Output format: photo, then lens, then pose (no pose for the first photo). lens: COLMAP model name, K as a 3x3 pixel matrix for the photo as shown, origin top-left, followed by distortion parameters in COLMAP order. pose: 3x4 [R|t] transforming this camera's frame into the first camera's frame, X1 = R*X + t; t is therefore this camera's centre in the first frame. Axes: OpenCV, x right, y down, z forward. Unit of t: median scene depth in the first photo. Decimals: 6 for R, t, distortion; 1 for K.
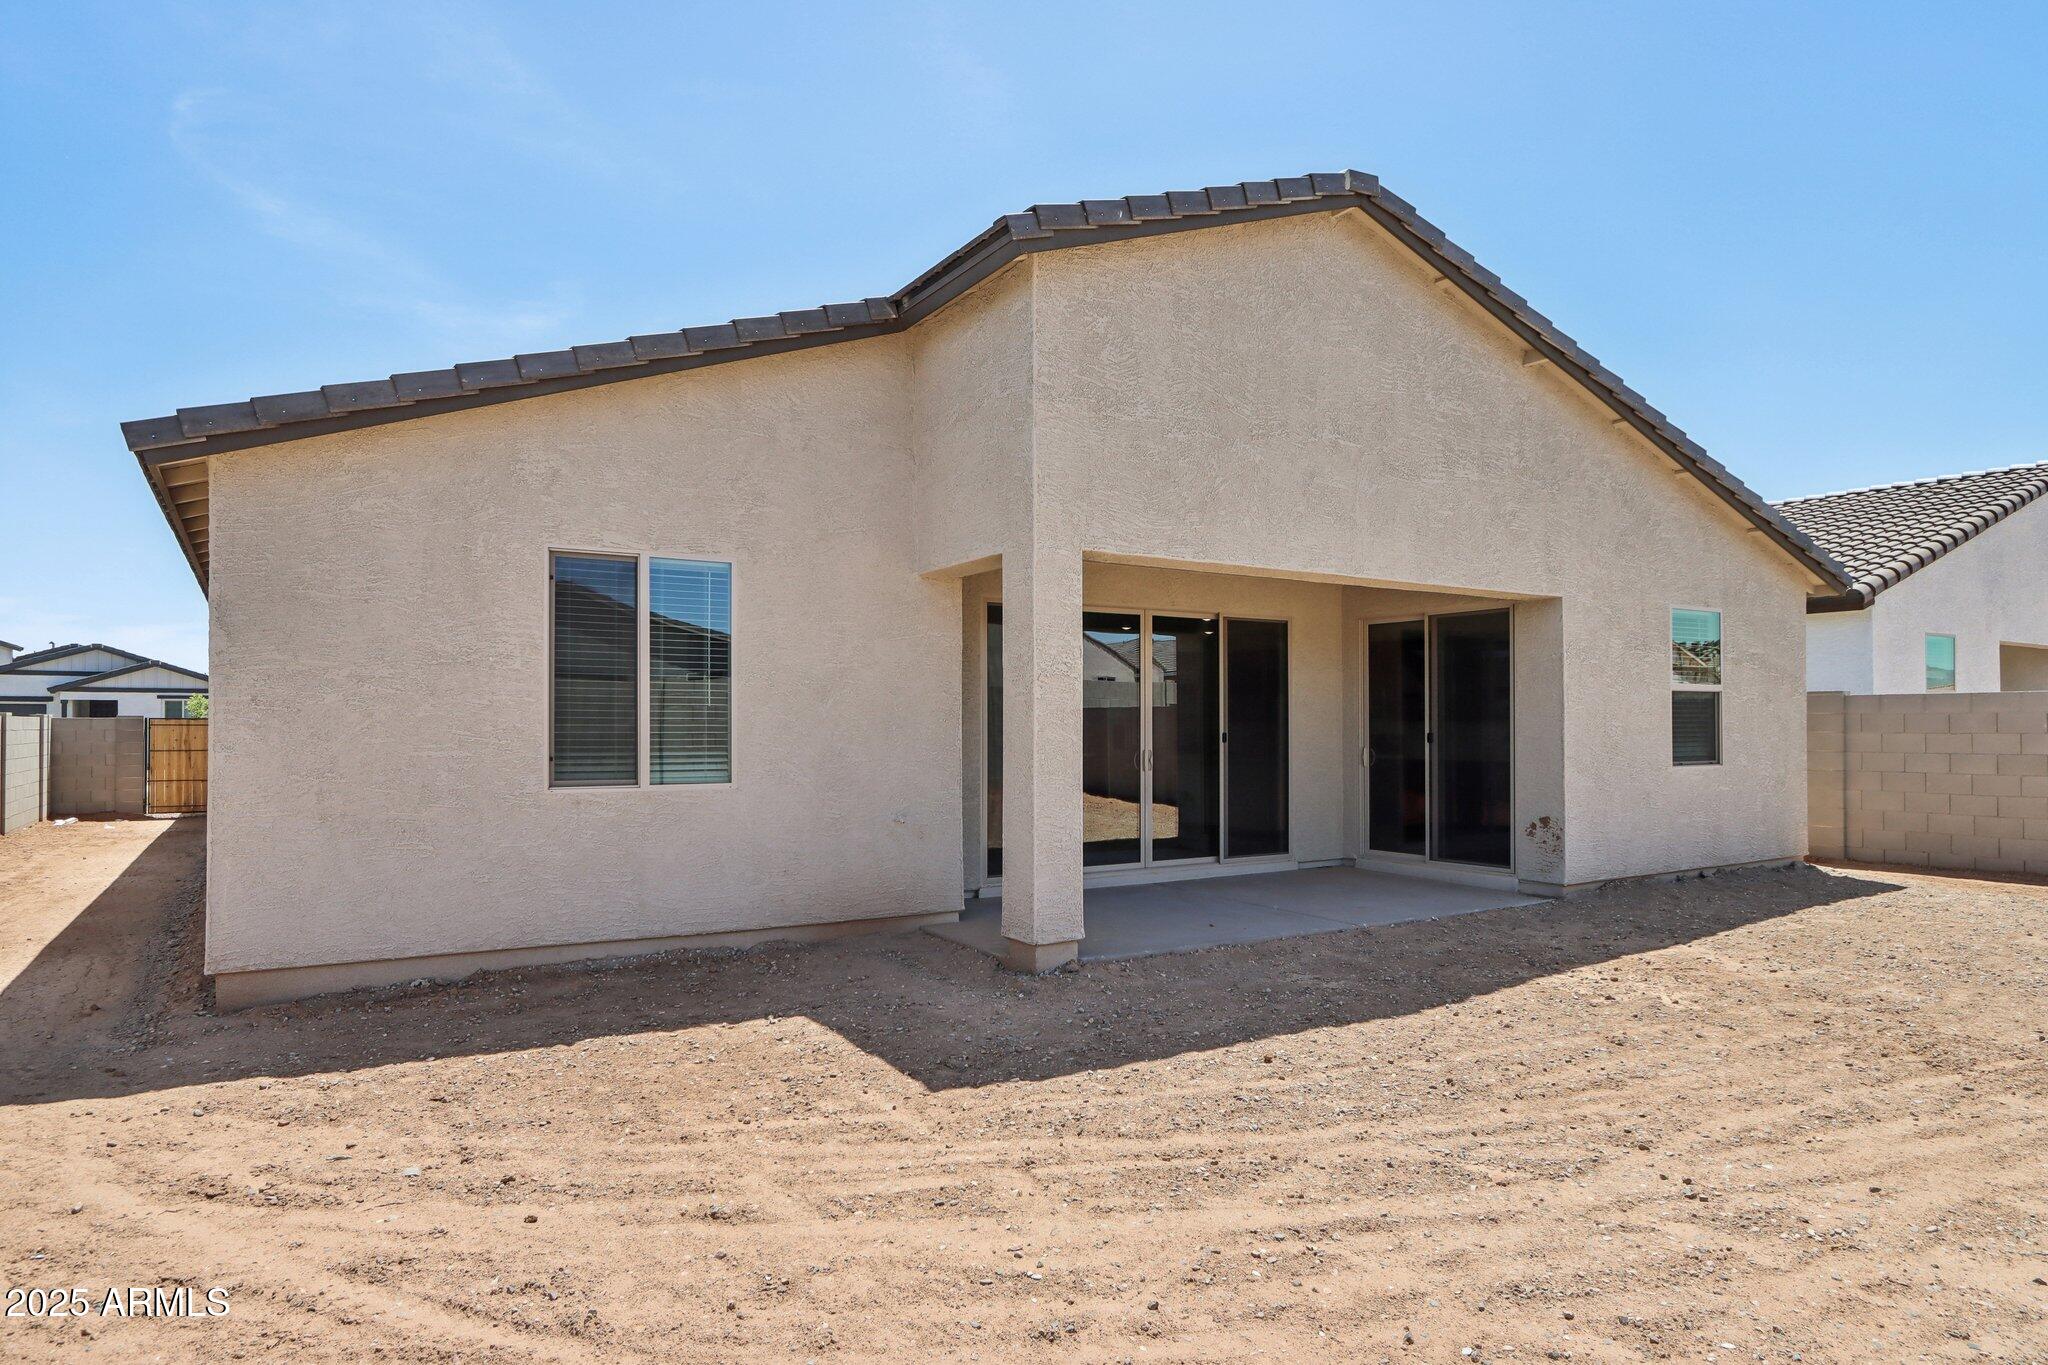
lens RADIAL K [[1189.1, 0, 1004.9], [0, 1189.1, 709.8], [0, 0, 1]] dist [-0.018308, 0.000211]
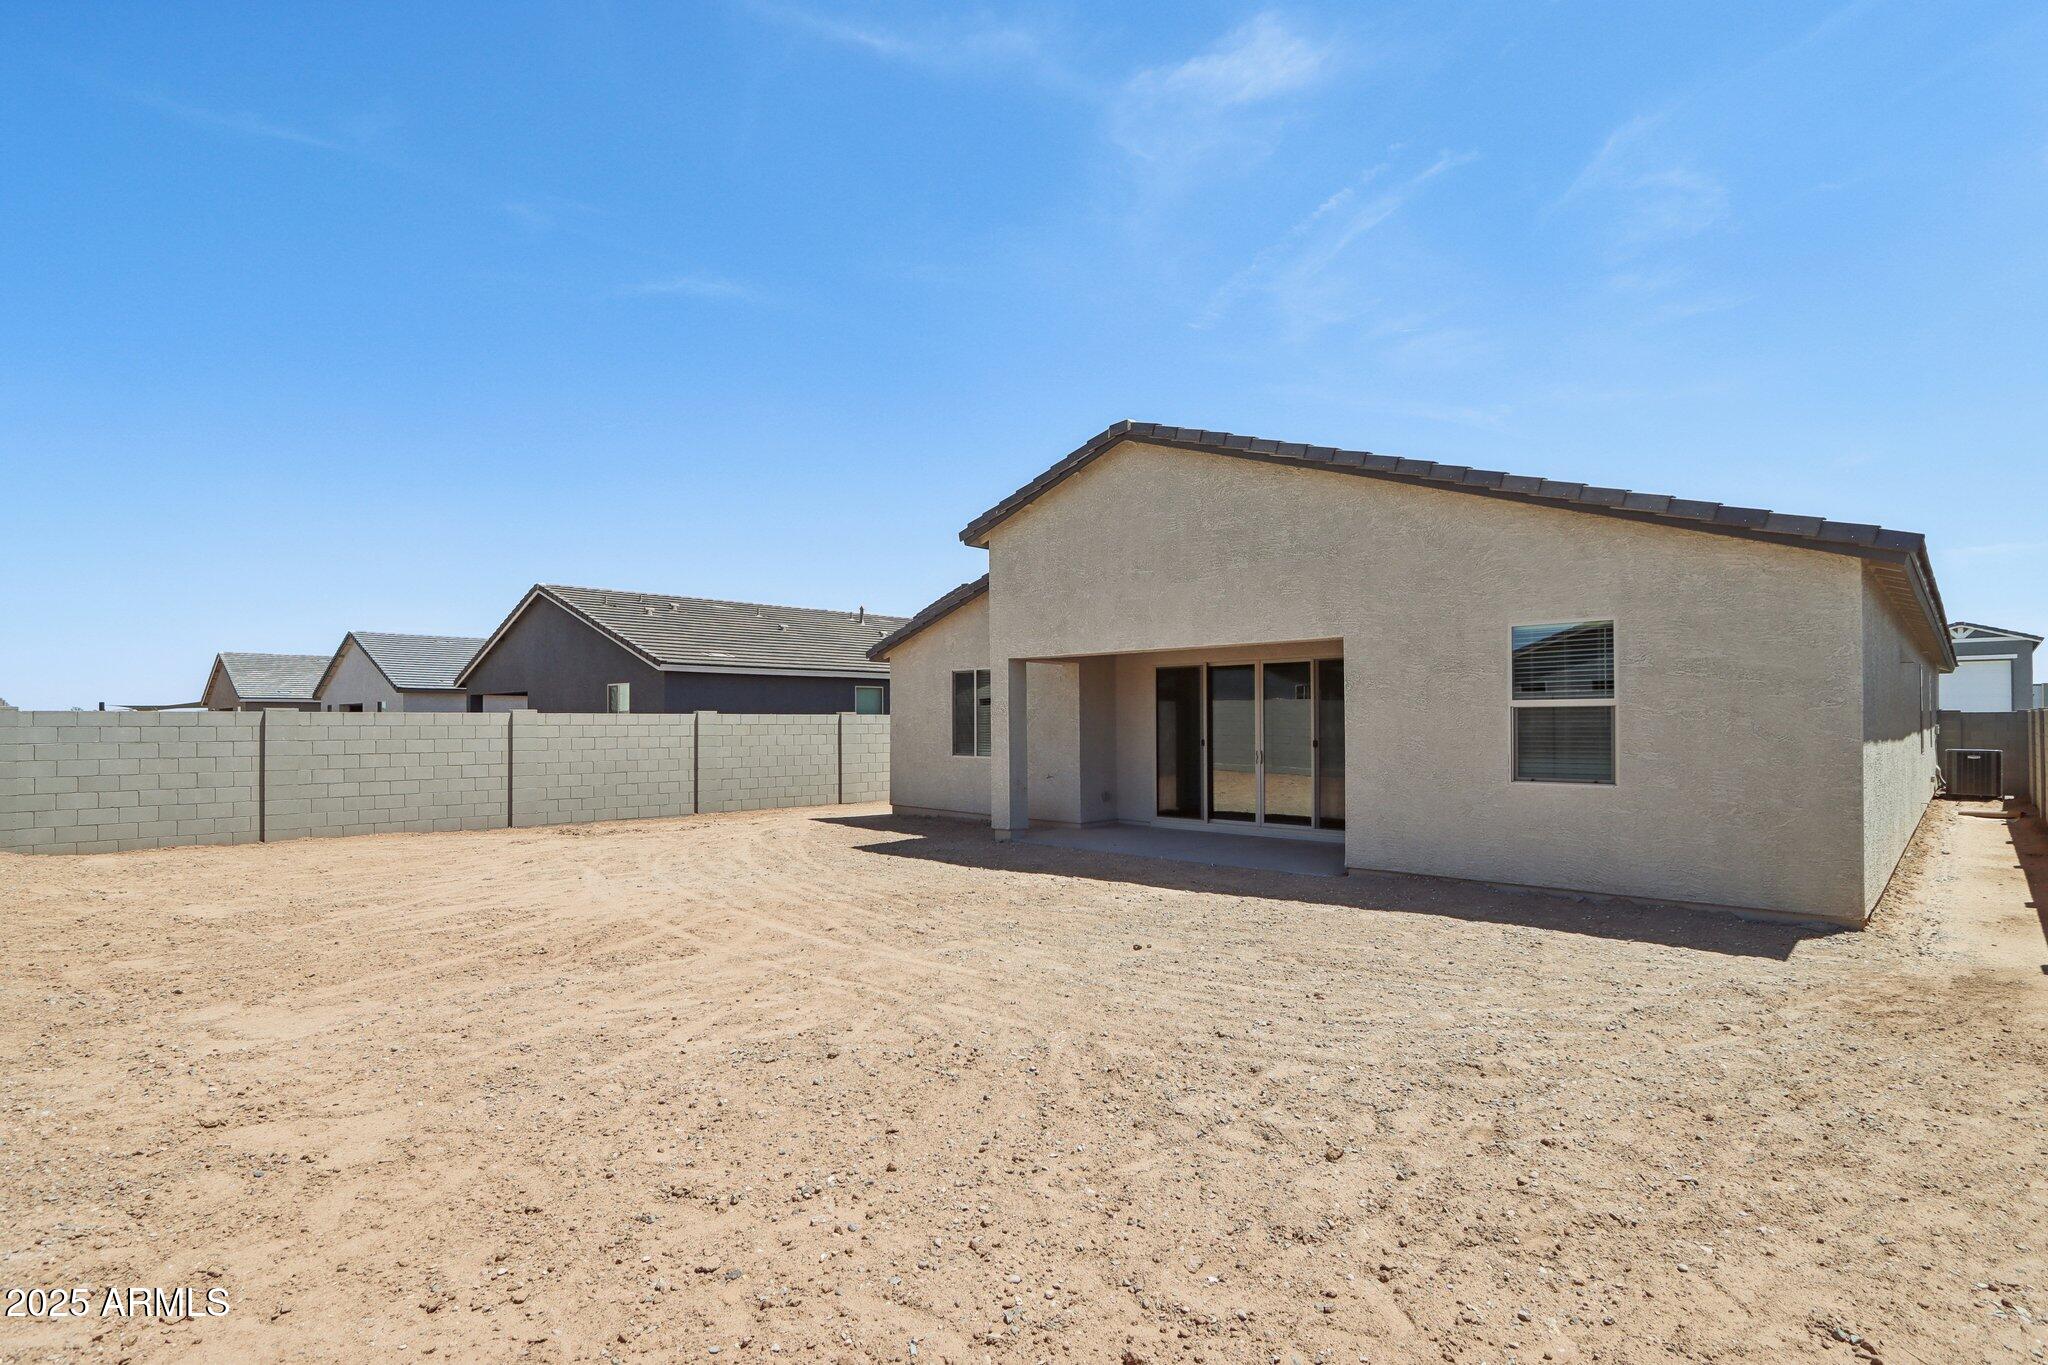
lens RADIAL K [[990.1, 0, 998.6], [0, 990.1, 706.3], [0, 0, 1]] dist [-0.012750, -0.000011]
pose [[0.231604, -0.015763, -0.972682, 1.625689], [0.015485, 0.999802, -0.012515, -0.016731], [0.972687, -0.012164, 0.231802, 0.464542]]
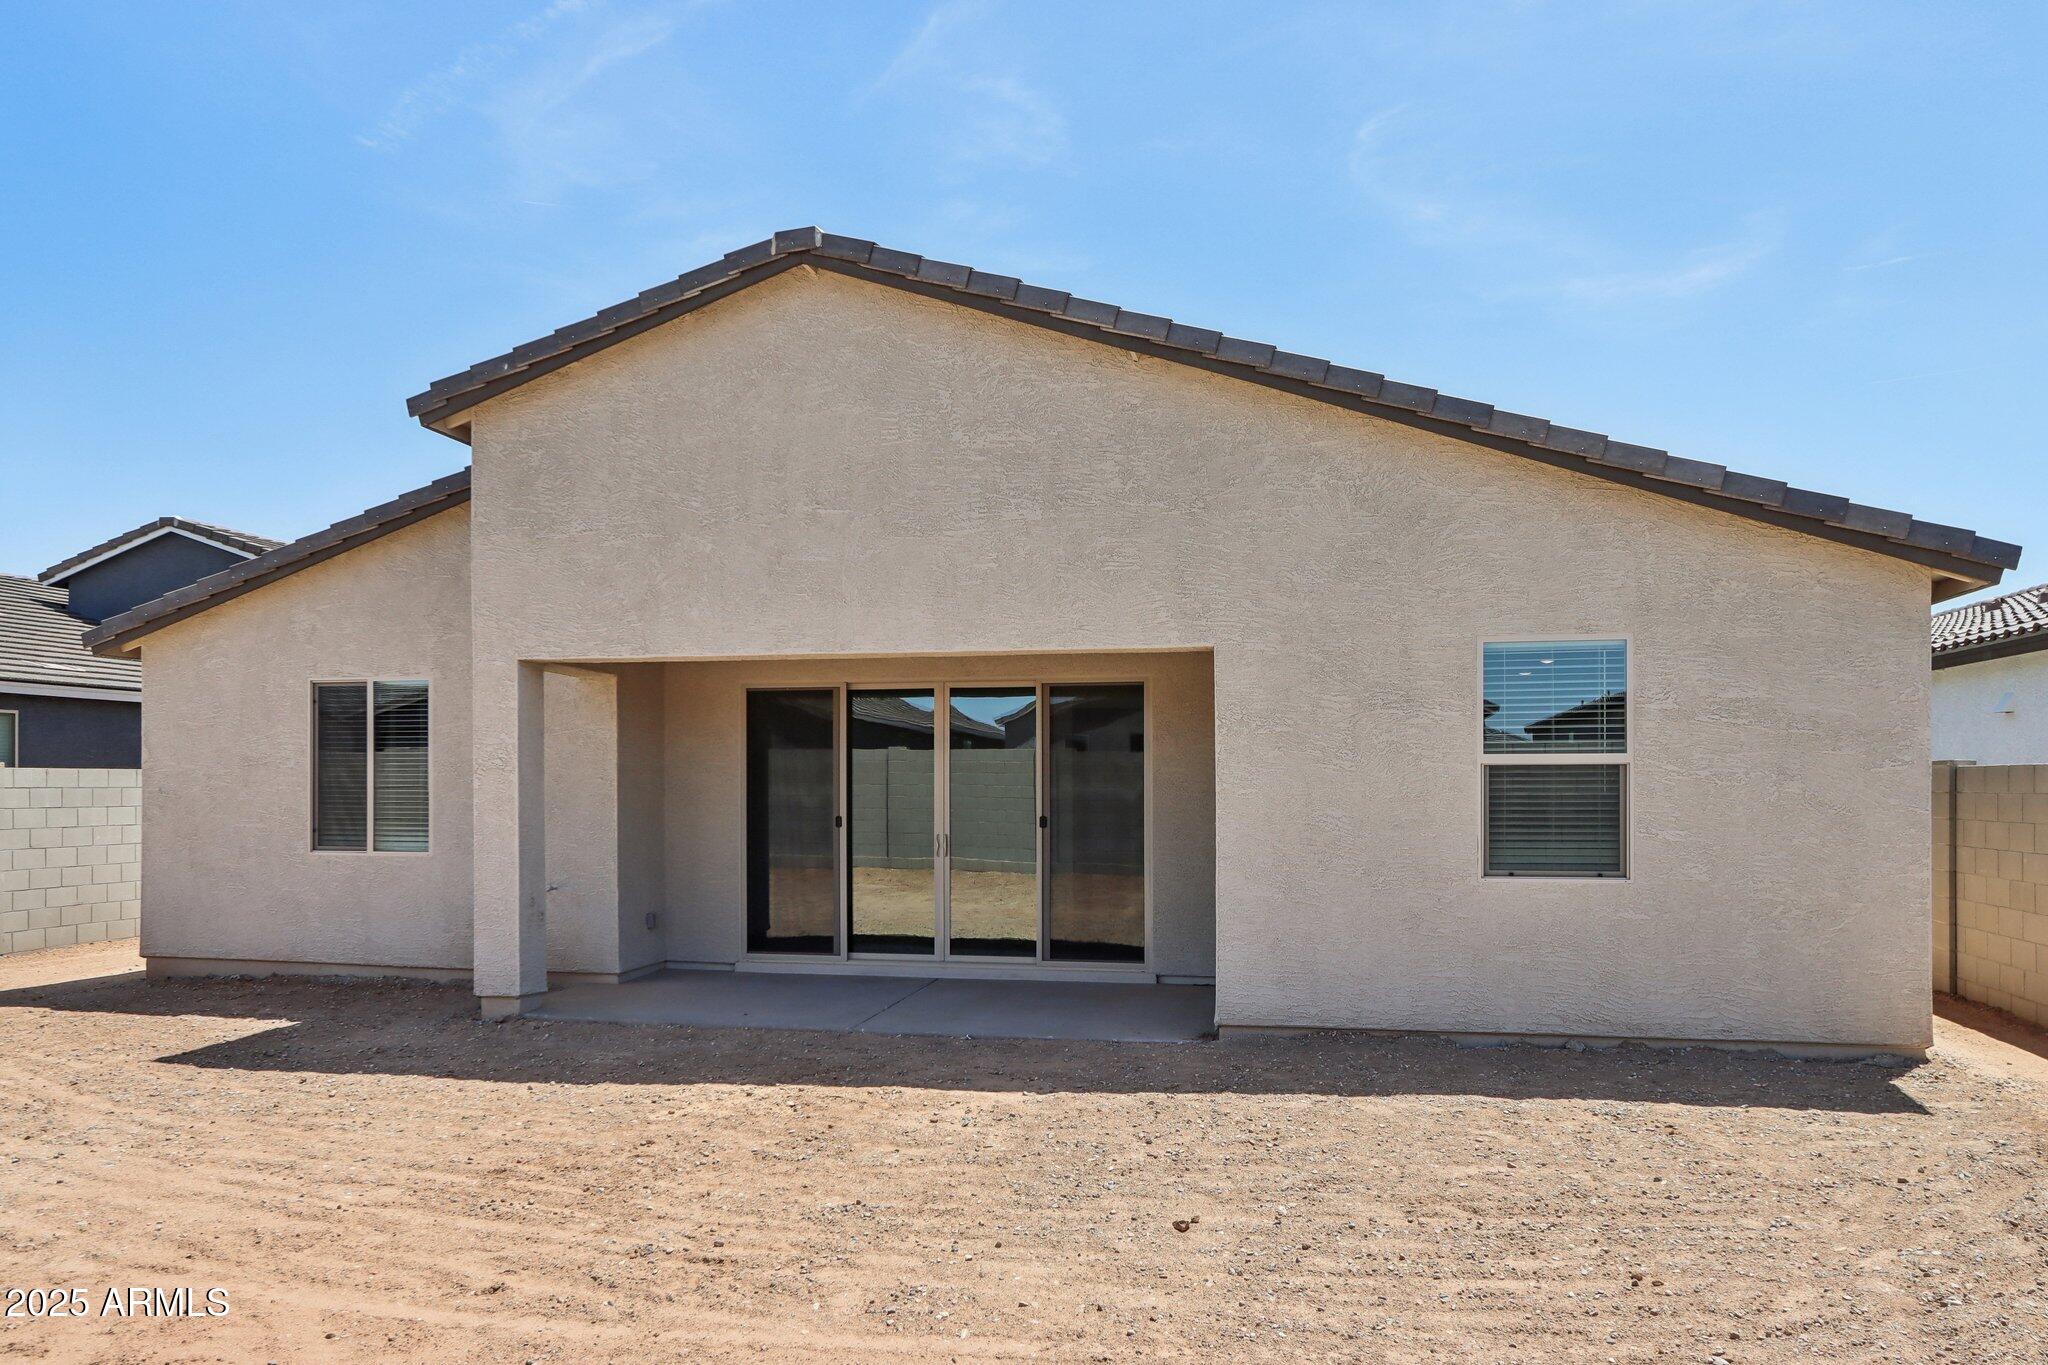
lens RADIAL K [[1525.7, 0, 1020.4], [0, 1525.7, 775.0], [0, 0, 1]] dist [-0.006488, 0.003806]
pose [[0.714939, -0.003180, -0.699179, 1.238077], [0.009367, 0.999943, 0.005031, -0.021555], [0.699124, -0.010146, 0.714929, 0.242389]]
